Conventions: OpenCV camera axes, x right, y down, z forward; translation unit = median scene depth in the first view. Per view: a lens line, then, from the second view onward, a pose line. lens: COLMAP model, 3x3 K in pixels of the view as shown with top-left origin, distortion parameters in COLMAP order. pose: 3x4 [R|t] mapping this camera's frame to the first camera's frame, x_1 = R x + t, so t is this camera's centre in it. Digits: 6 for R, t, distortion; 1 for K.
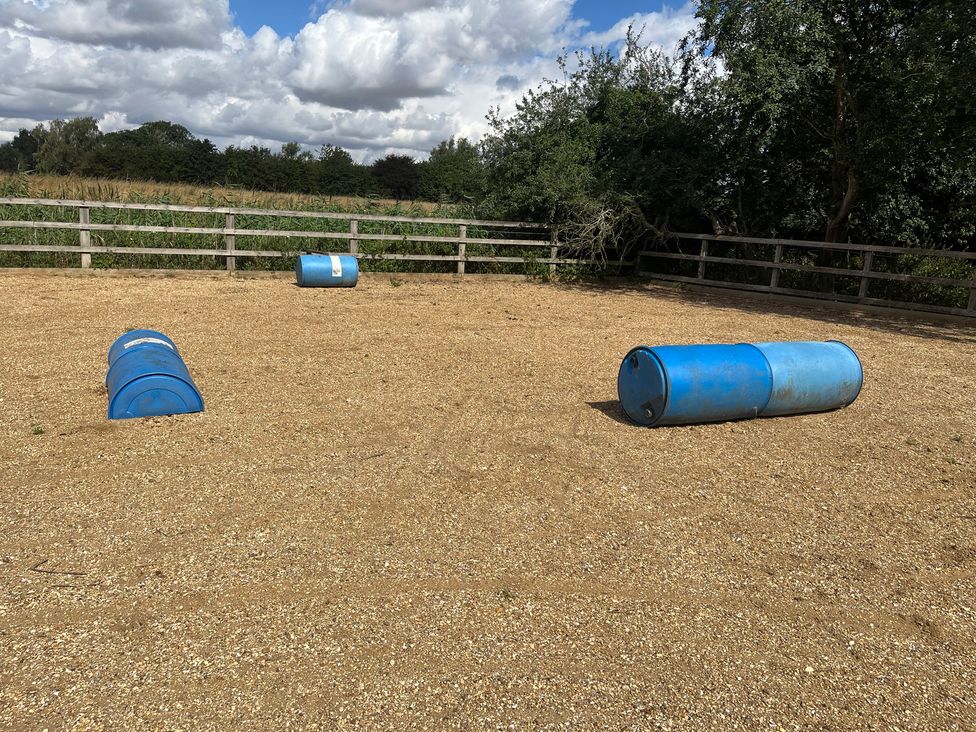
lens RADIAL K [[727.4, 0, 488.0], [0, 727.4, 366.0], [0, 0, 1]] dist [0.021227, -0.002927]
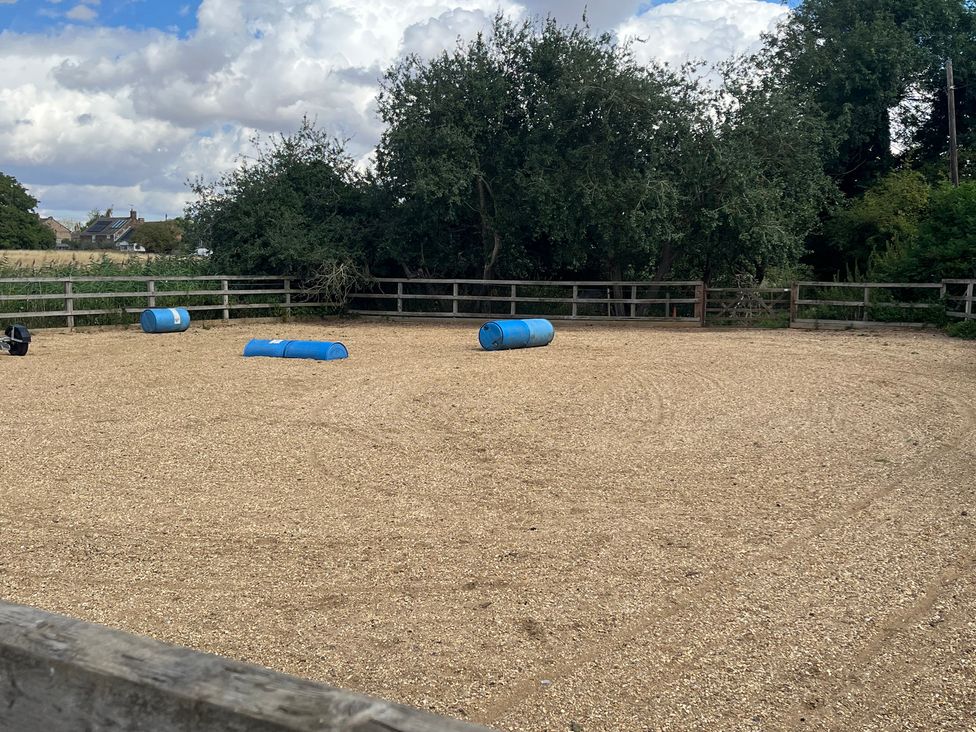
lens RADIAL K [[853.3, 0, 488.0], [0, 853.3, 366.0], [0, 0, 1]] dist [-0.005401, -0.008095]
pose [[0.874992, -0.096859, 0.474349, -0.342754], [0.131289, 0.990540, -0.039917, 0.066778], [-0.465995, 0.097204, 0.879432, -0.464708]]
